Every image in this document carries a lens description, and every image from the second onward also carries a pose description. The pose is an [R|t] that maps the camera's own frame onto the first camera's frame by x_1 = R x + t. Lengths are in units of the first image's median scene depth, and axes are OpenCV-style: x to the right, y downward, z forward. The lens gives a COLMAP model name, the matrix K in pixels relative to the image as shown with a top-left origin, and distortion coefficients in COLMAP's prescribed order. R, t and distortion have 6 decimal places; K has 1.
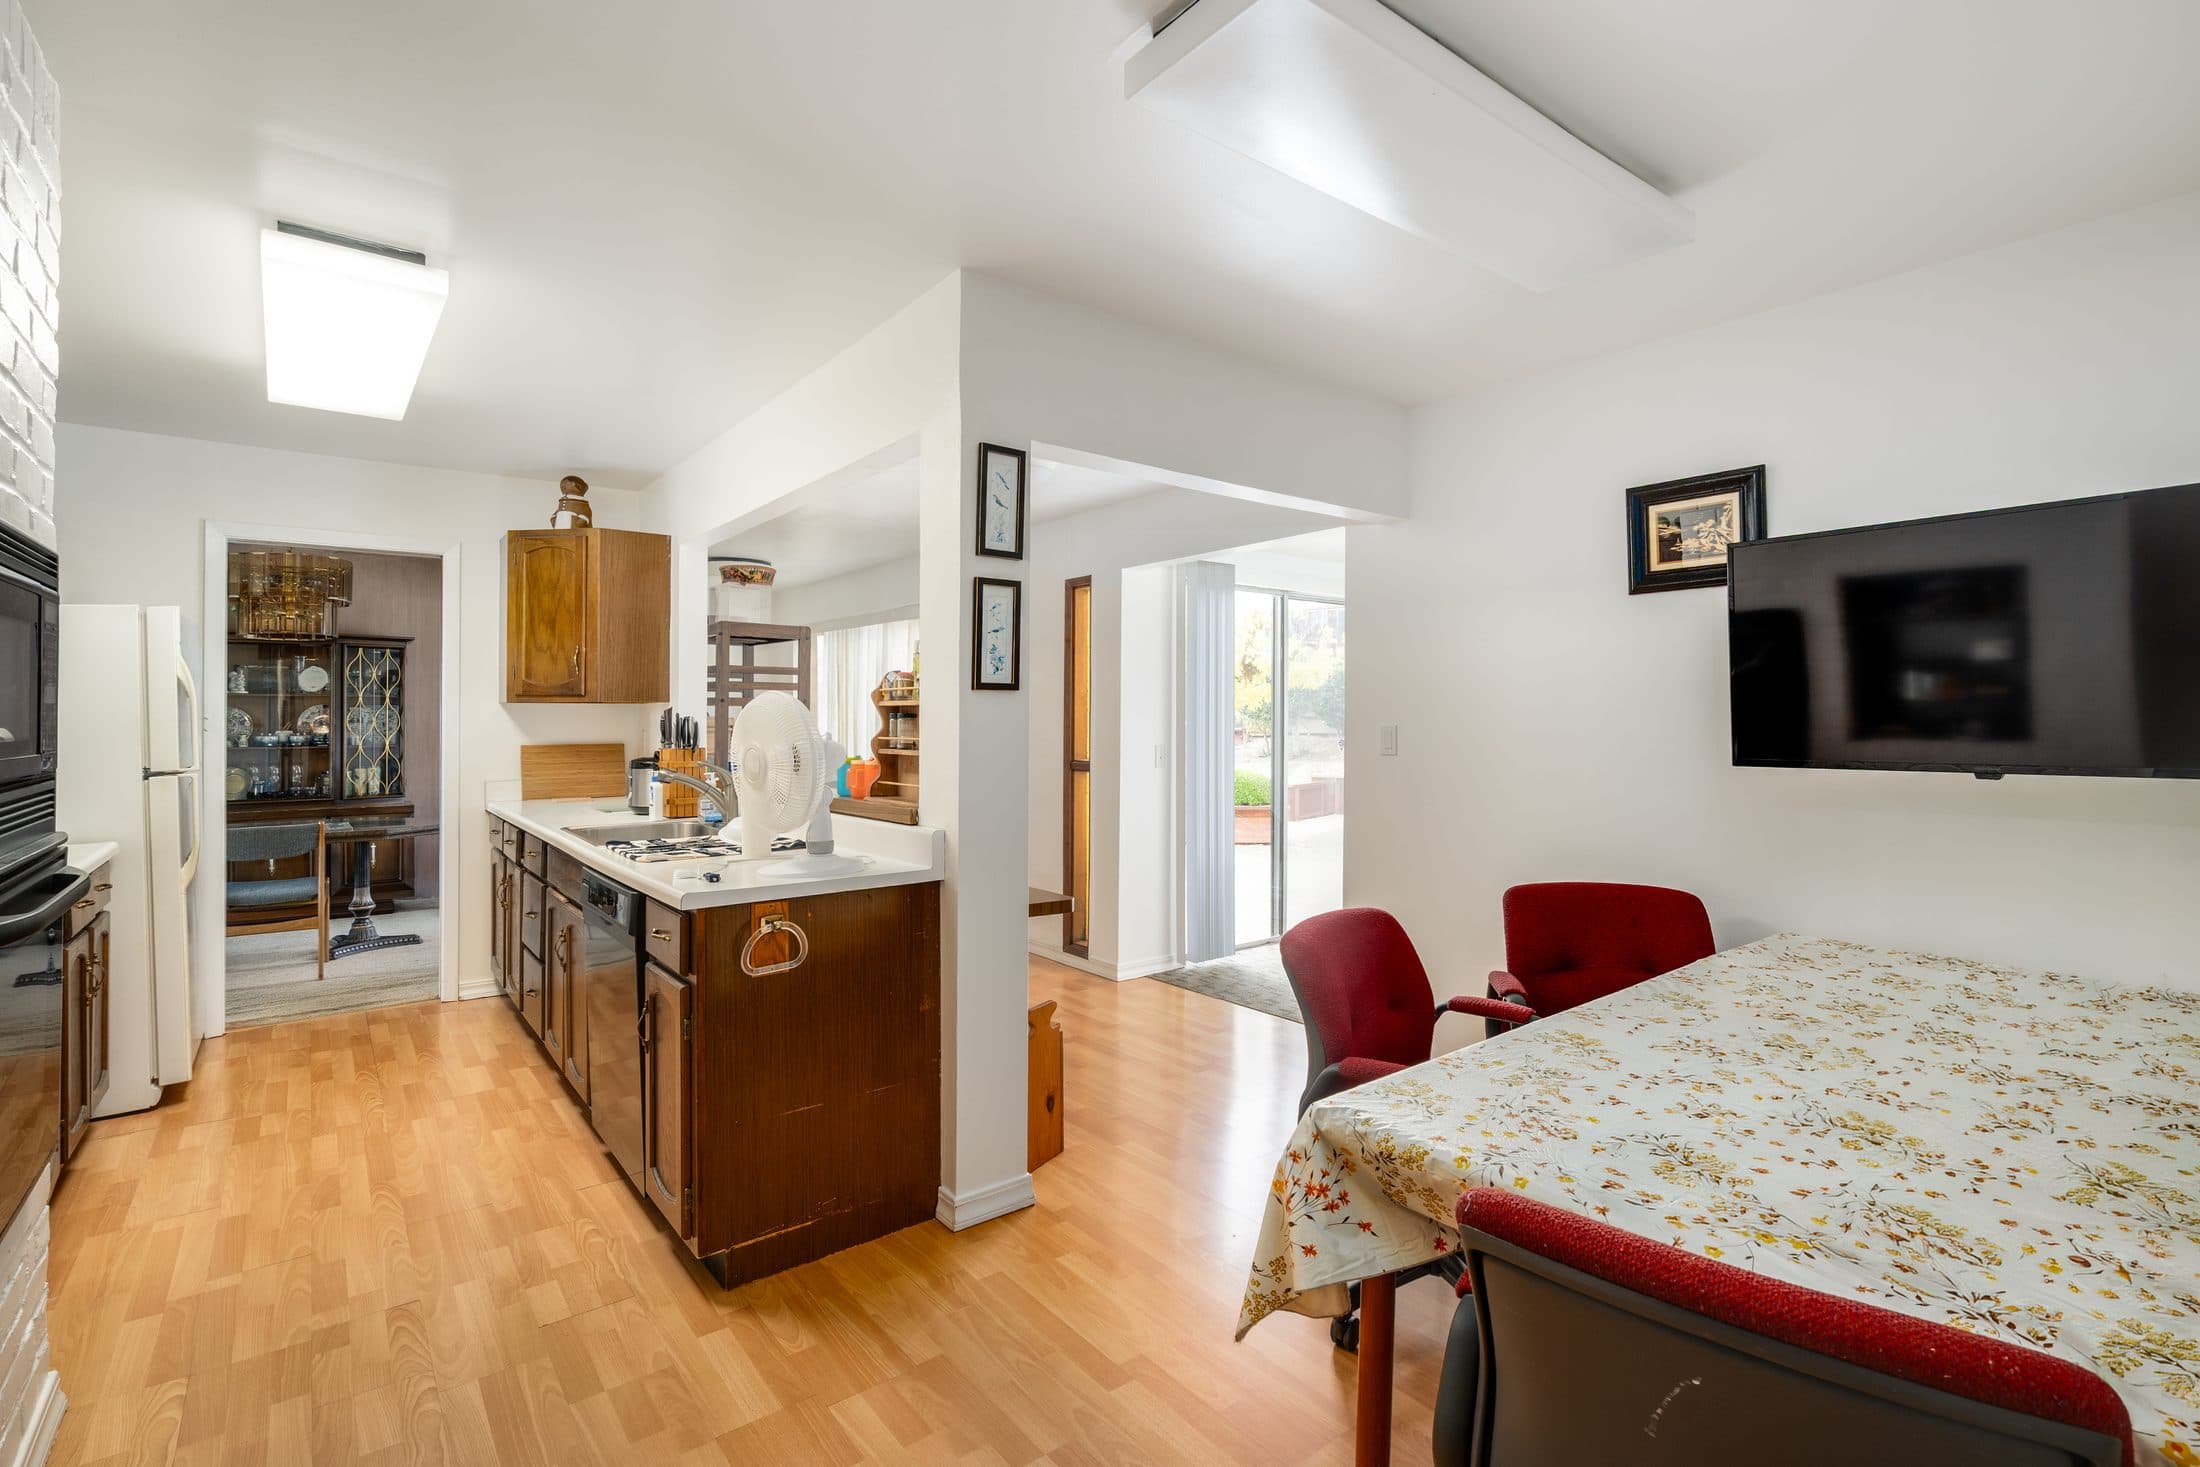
lens RADIAL K [[1009.2, 0, 1099.2], [0, 1009.2, 704.3], [0, 0, 1]] dist [-0.003037, -0.000585]
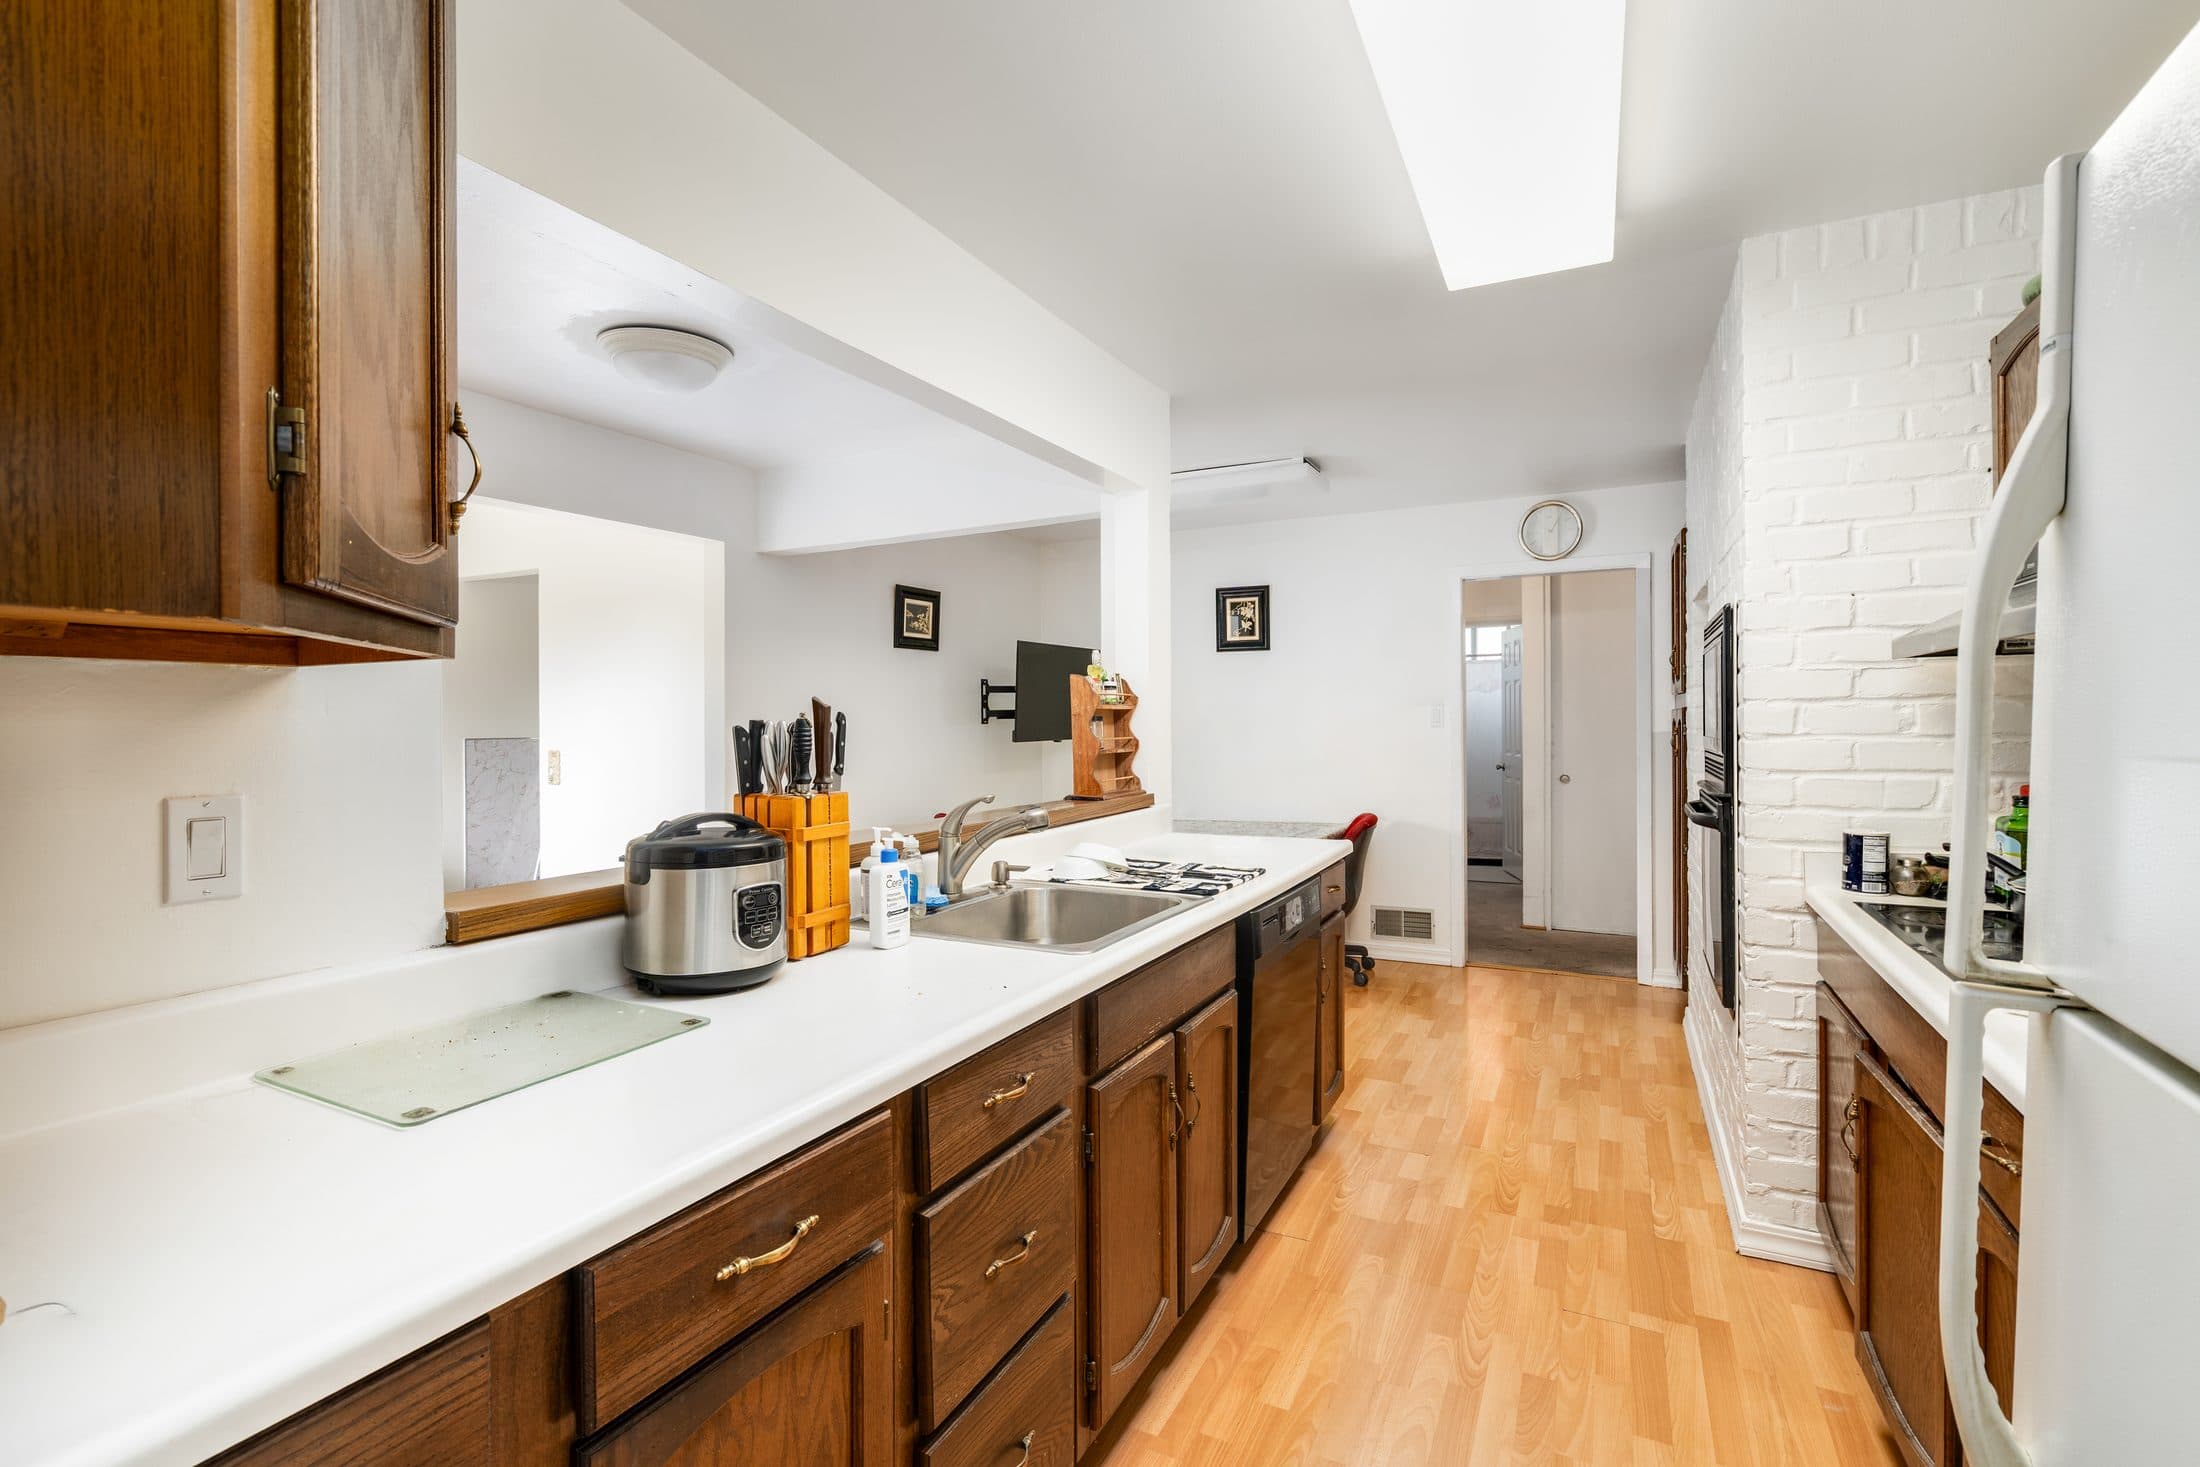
lens RADIAL K [[1009.2, 0, 1095.3], [0, 1009.2, 725.7], [0, 0, 1]] dist [-0.003037, -0.000585]
pose [[-0.420981, -0.004852, 0.907057, -0.793691], [-0.004657, 0.999984, 0.003188, 0.010133], [-0.907058, -0.002882, -0.420997, 0.982659]]
